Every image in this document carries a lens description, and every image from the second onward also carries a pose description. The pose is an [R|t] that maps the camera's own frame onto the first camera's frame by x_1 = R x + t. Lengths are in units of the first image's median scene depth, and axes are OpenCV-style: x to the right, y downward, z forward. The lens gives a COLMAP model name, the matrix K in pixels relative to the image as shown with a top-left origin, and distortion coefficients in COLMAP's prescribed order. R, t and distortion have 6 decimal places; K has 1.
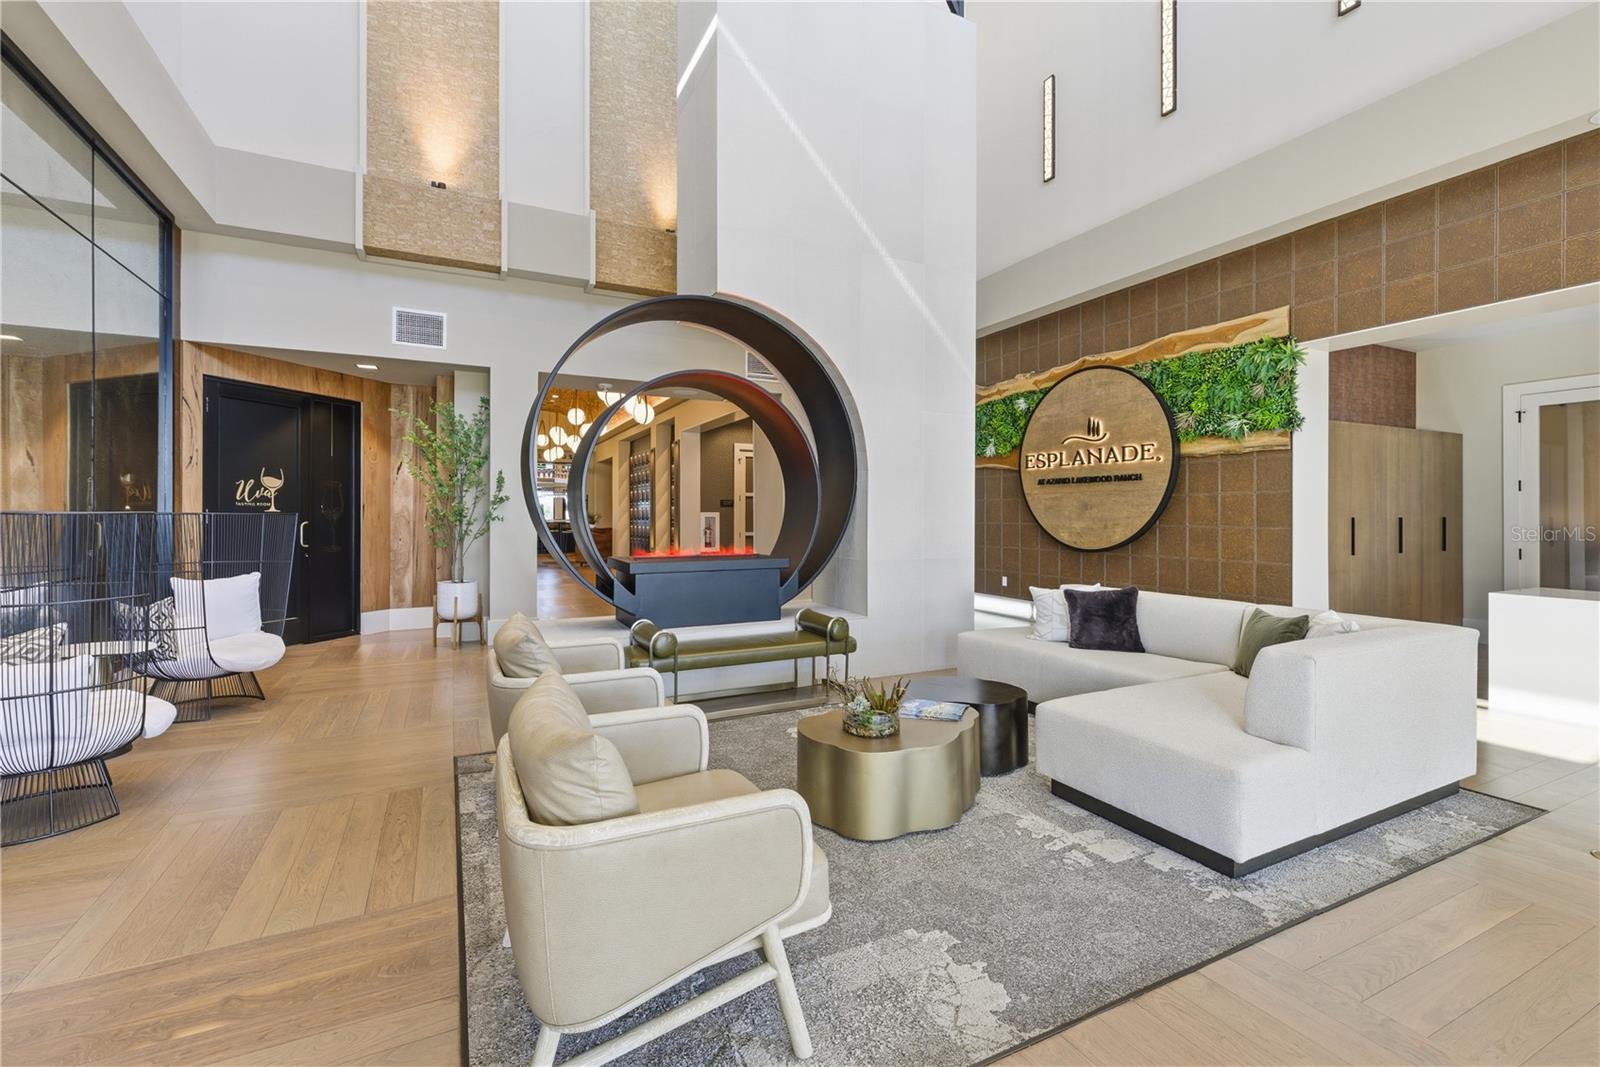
lens RADIAL K [[676.5, 0, 788.9], [0, 676.5, 518.2], [0, 0, 1]] dist [0.000255, 0.000054]
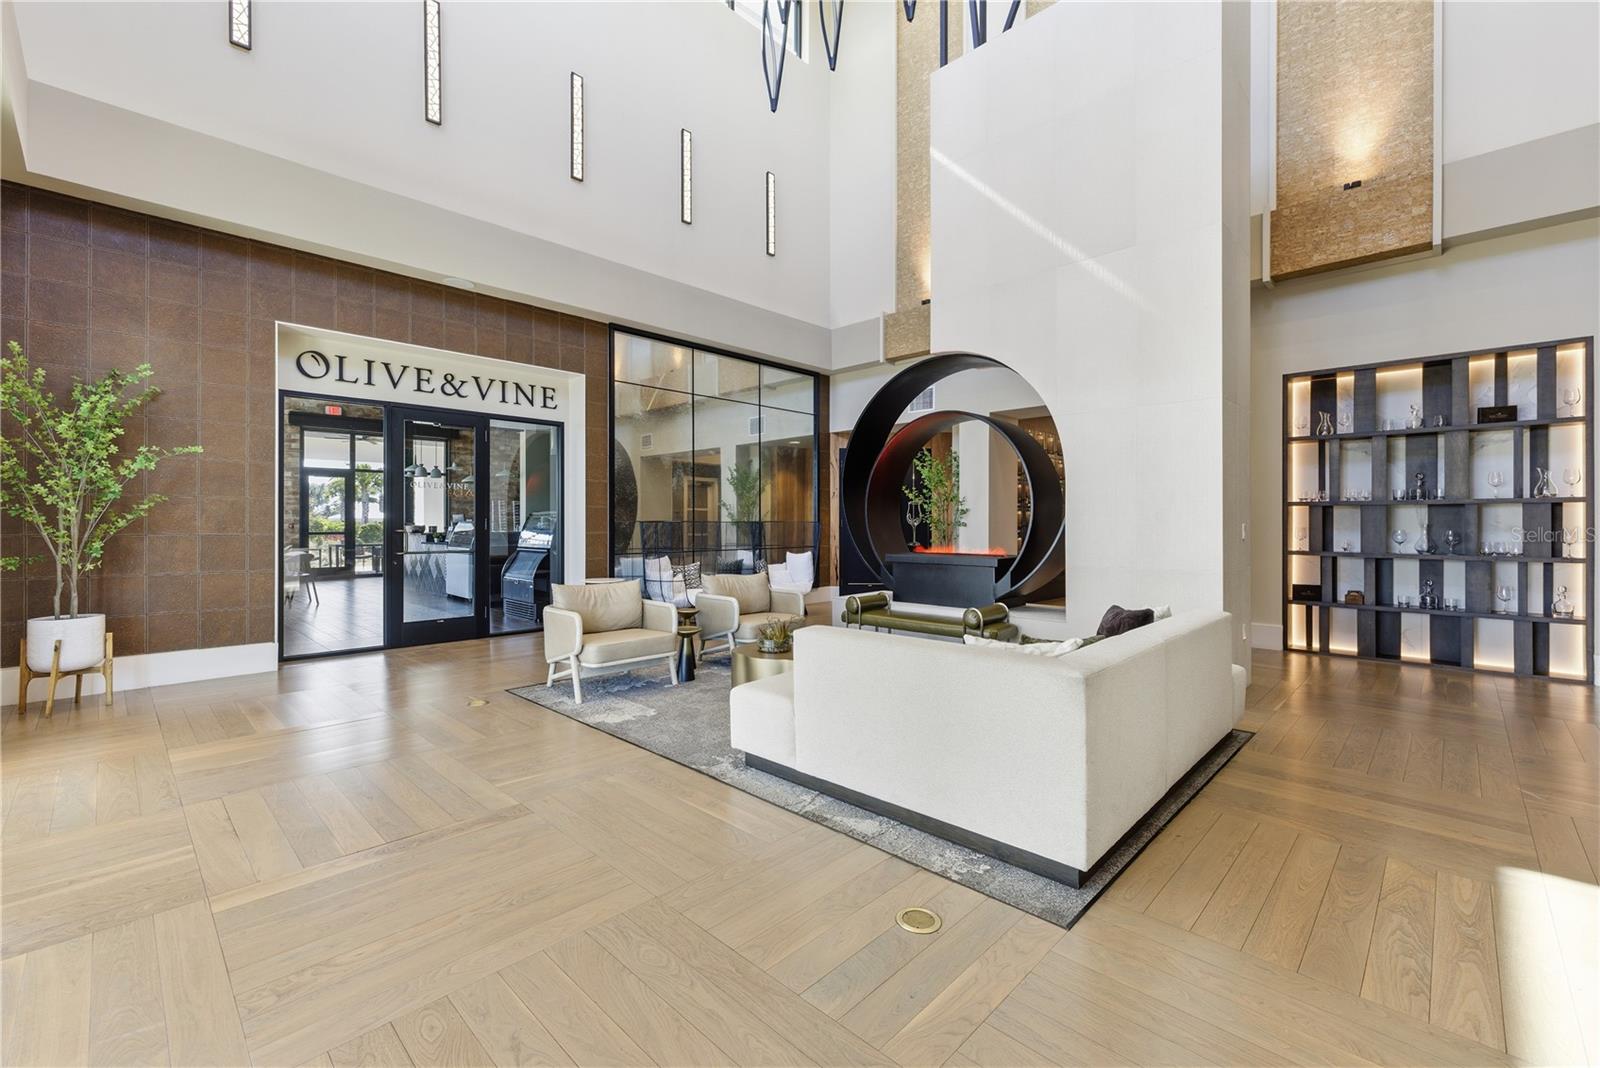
lens RADIAL K [[674.8, 0, 803.5], [0, 674.8, 526.9], [0, 0, 1]] dist [0.018680, -0.000049]
pose [[0.343502, 0.003351, -0.939146, 1.073154], [0.004773, 0.999974, 0.005314, -0.003086], [0.939140, -0.006308, 0.343477, 0.304694]]
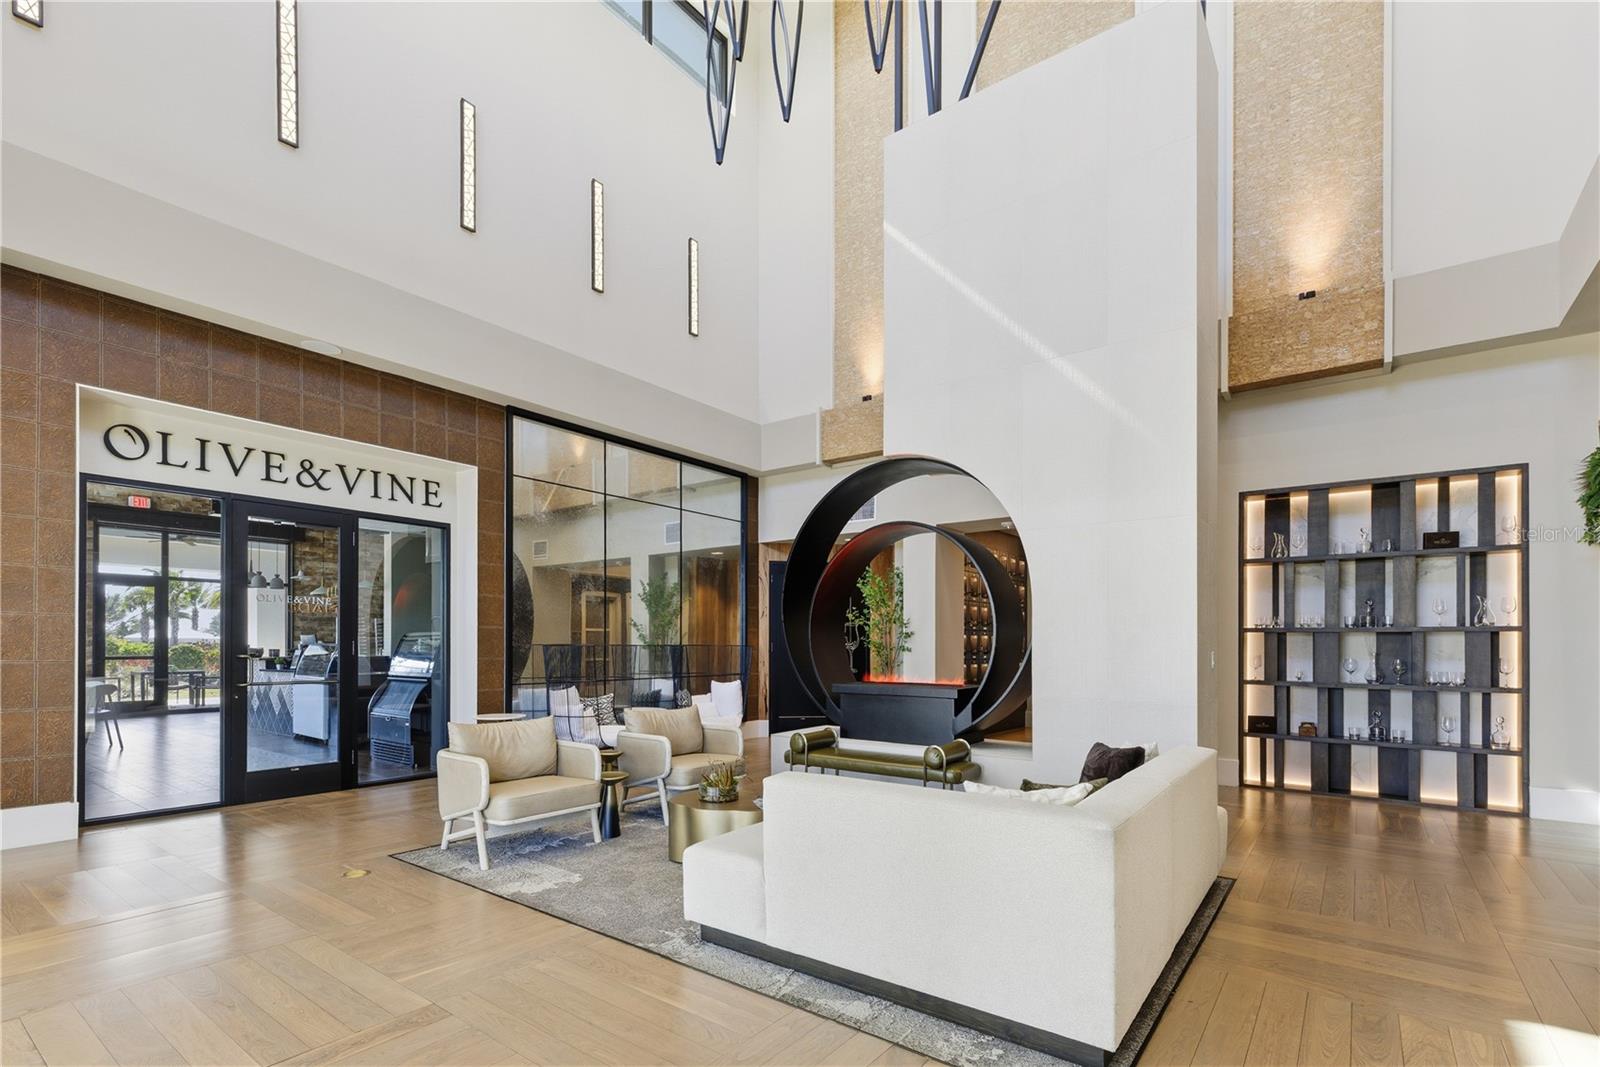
lens RADIAL K [[765.8, 0, 790.1], [0, 765.8, 648.4], [0, 0, 1]] dist [0.021405, -0.000148]
pose [[0.449333, 0.004232, -0.893354, 1.018574], [-0.001850, 0.999991, 0.003806, -0.008884], [0.893363, -0.000057, 0.449336, 0.251506]]
